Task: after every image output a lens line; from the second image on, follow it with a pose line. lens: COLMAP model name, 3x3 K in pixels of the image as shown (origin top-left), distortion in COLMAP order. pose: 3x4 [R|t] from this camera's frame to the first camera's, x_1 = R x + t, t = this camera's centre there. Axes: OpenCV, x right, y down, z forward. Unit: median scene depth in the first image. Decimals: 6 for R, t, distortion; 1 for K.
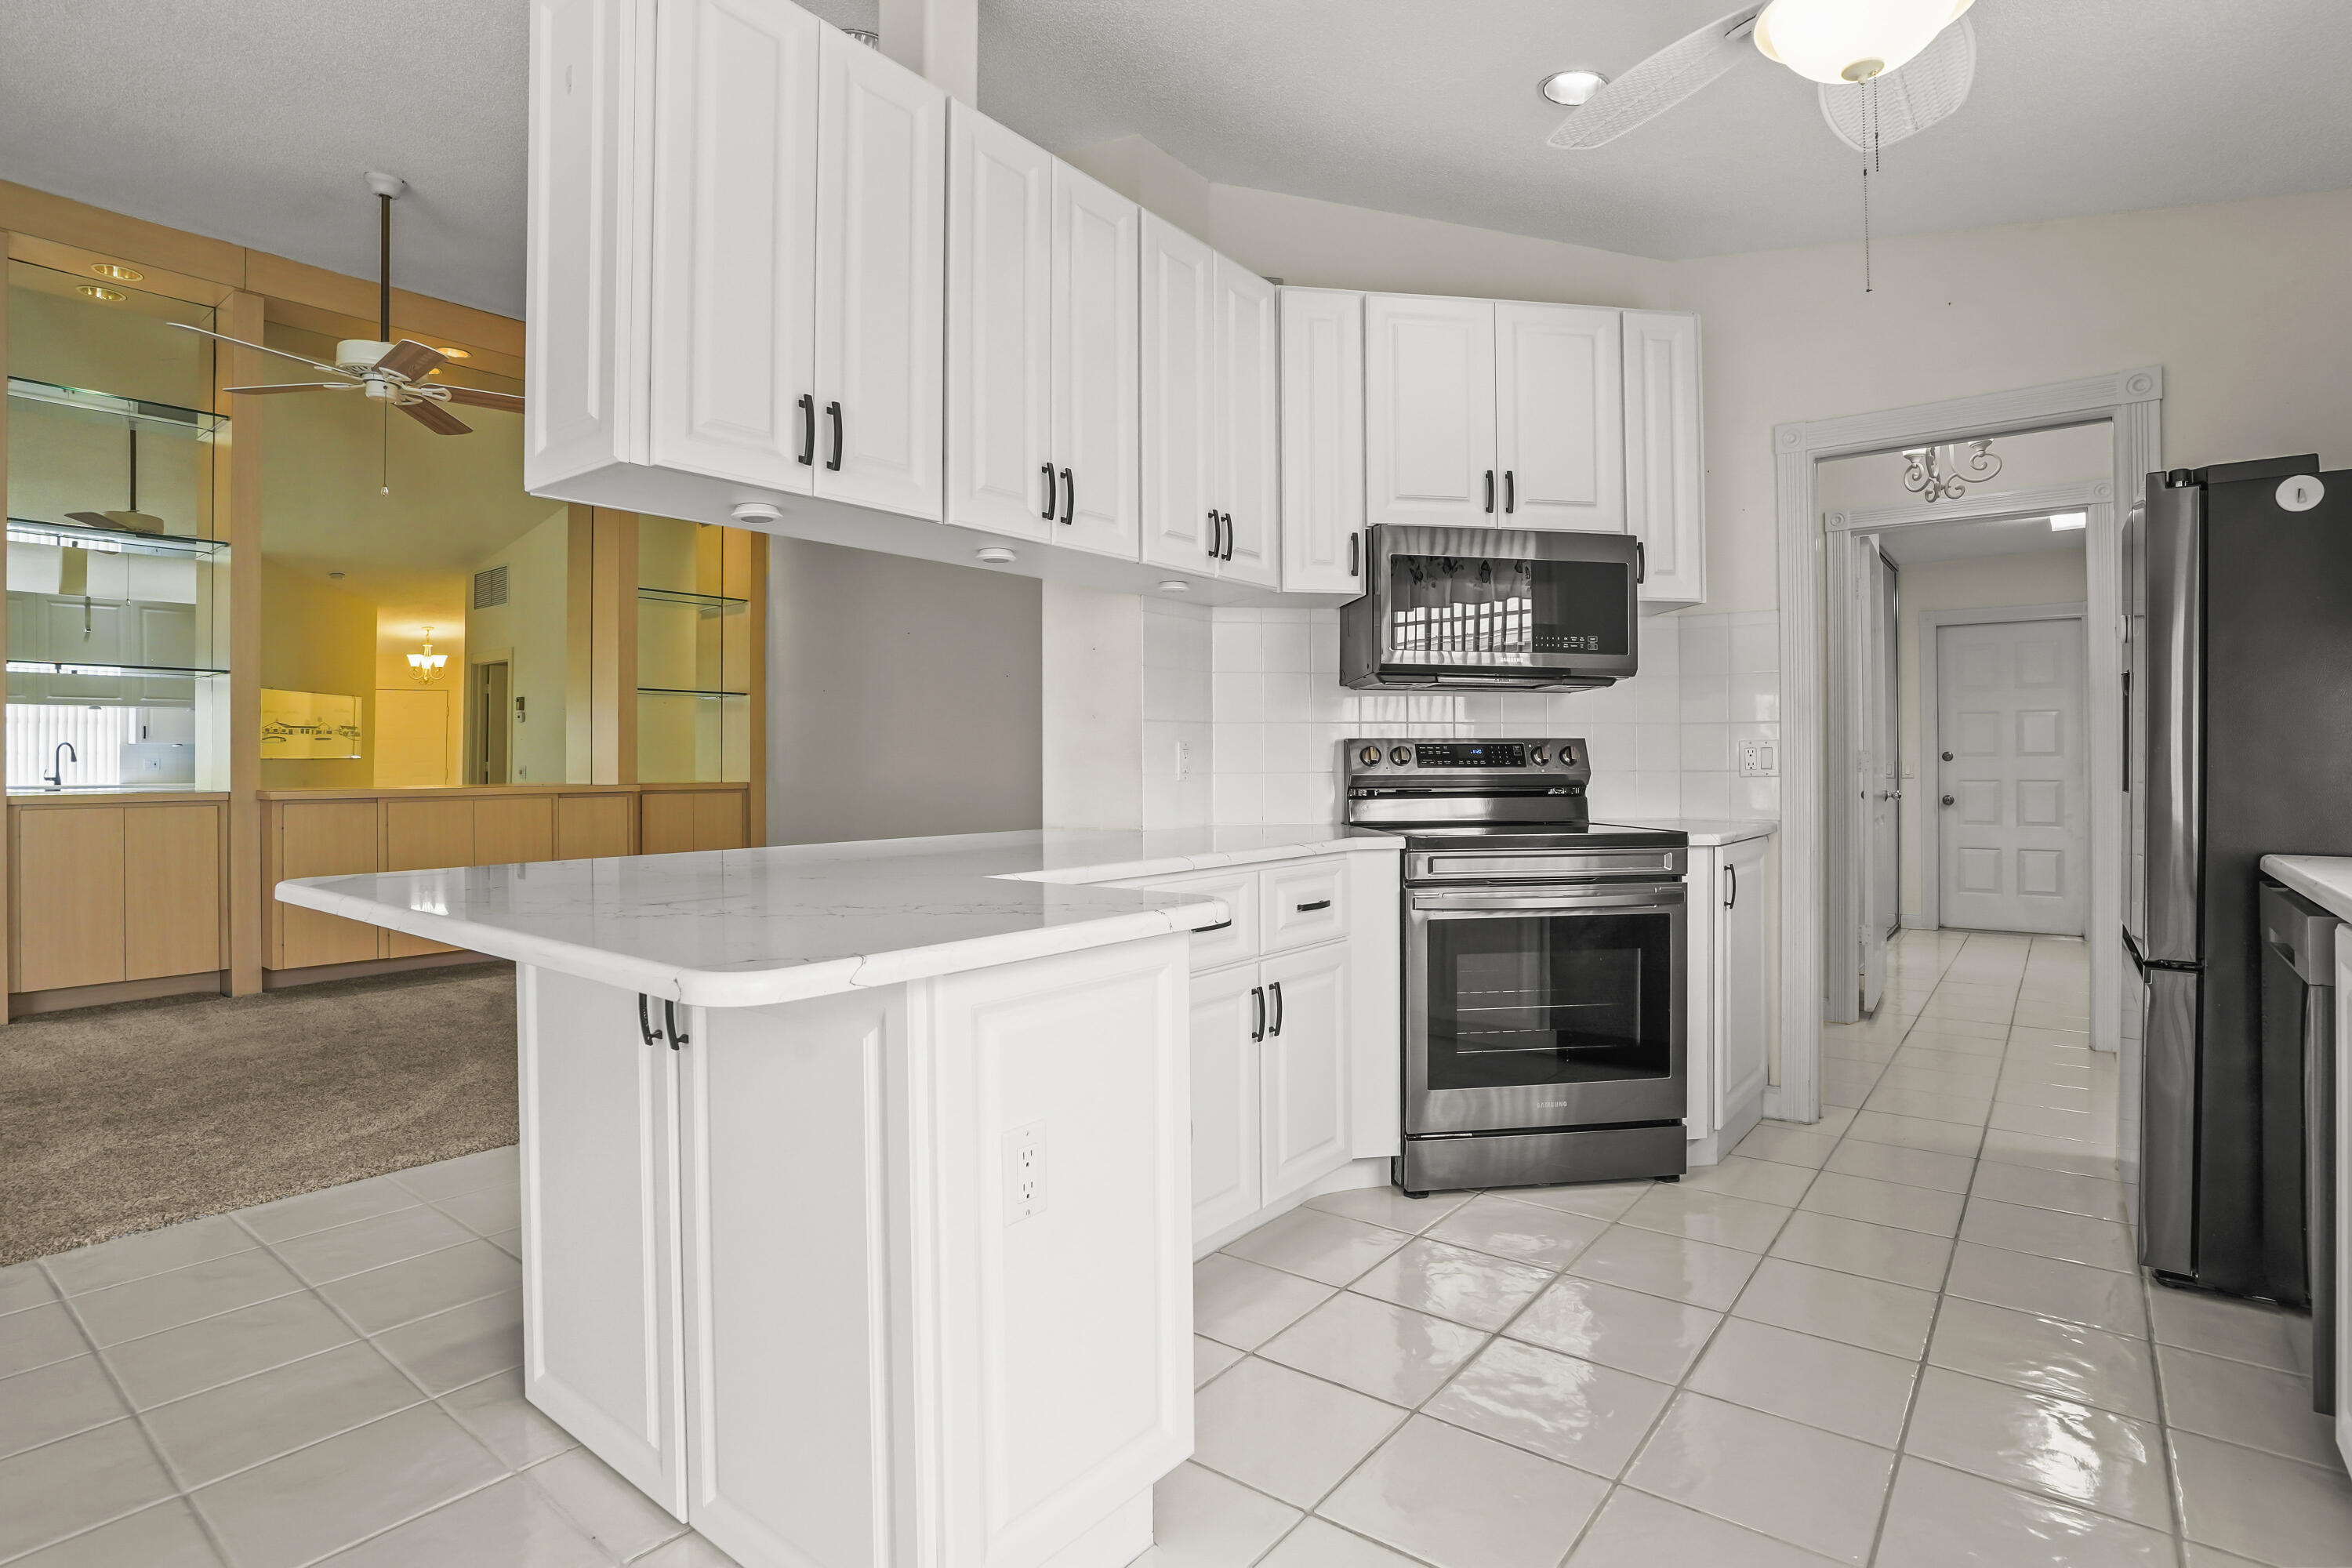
lens RADIAL K [[1187.9, 0, 1186.7], [0, 1187.9, 764.5], [0, 0, 1]] dist [-0.044749, 0.020095]
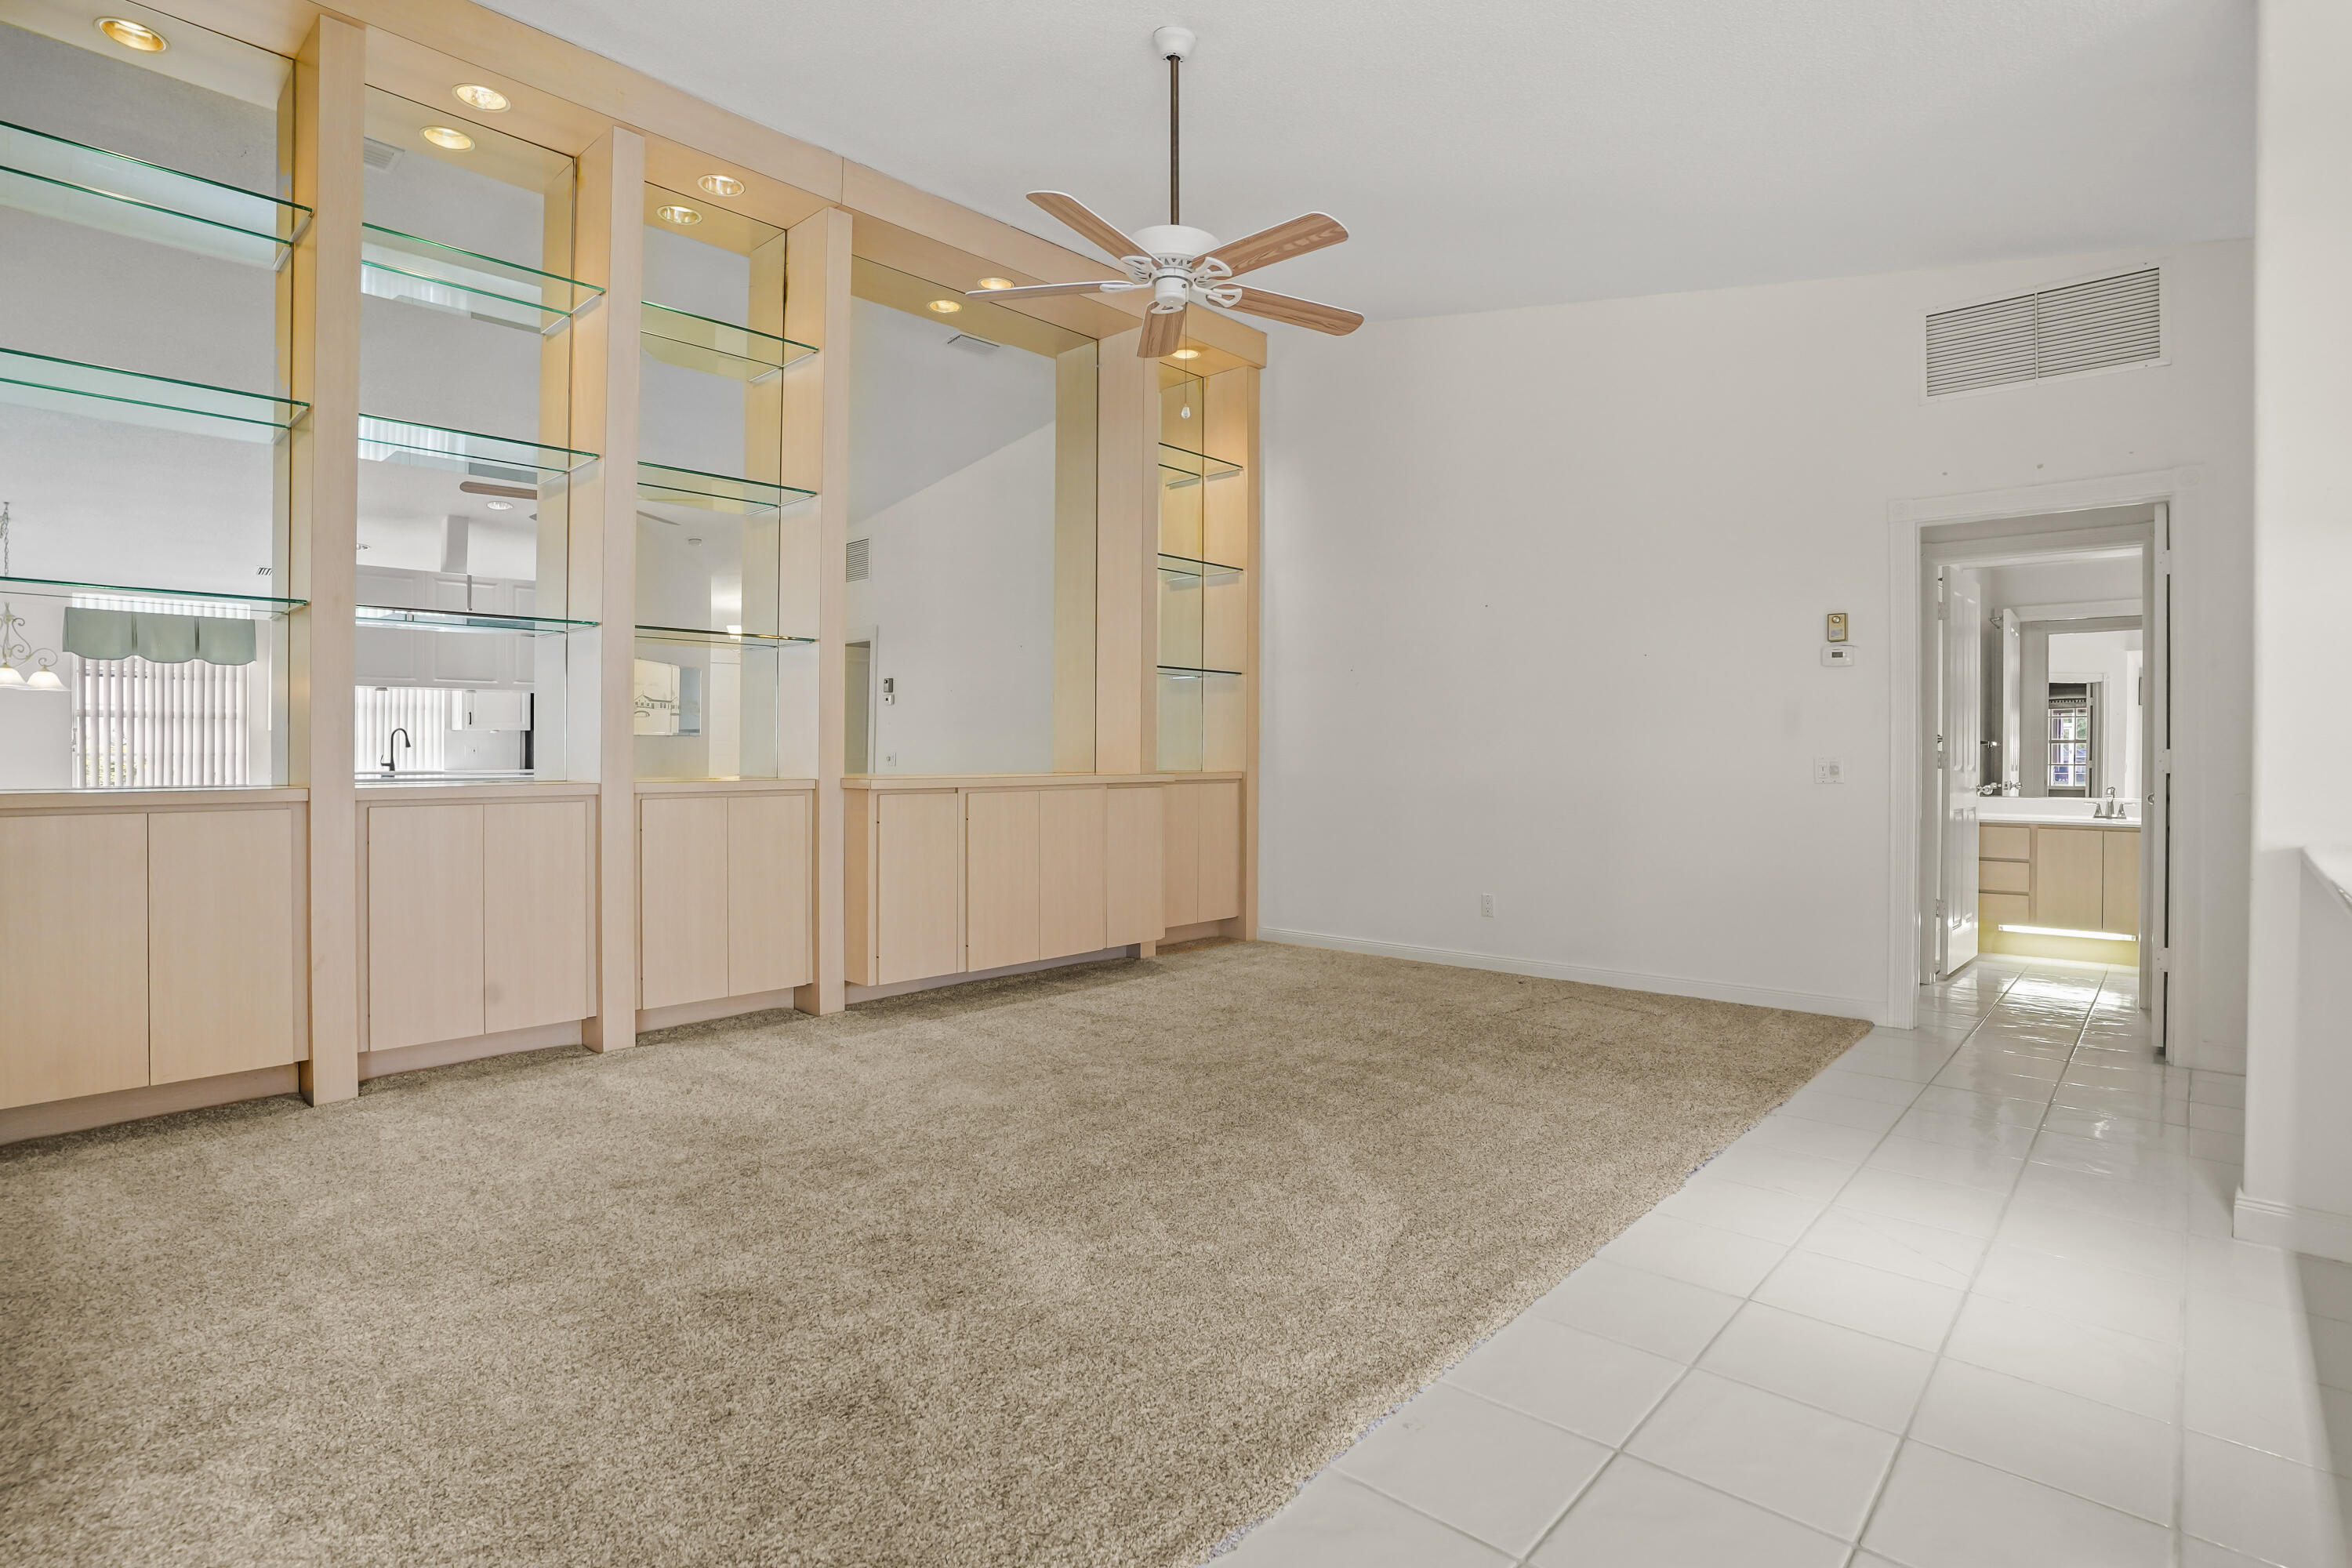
lens RADIAL K [[1187.9, 0, 1182.0], [0, 1187.9, 766.4], [0, 0, 1]] dist [-0.044749, 0.020095]
pose [[0.997097, 0.002735, -0.076099, -0.233917], [-0.001615, 0.999889, 0.014786, -0.001736], [0.076131, -0.014620, 0.996991, 0.066090]]
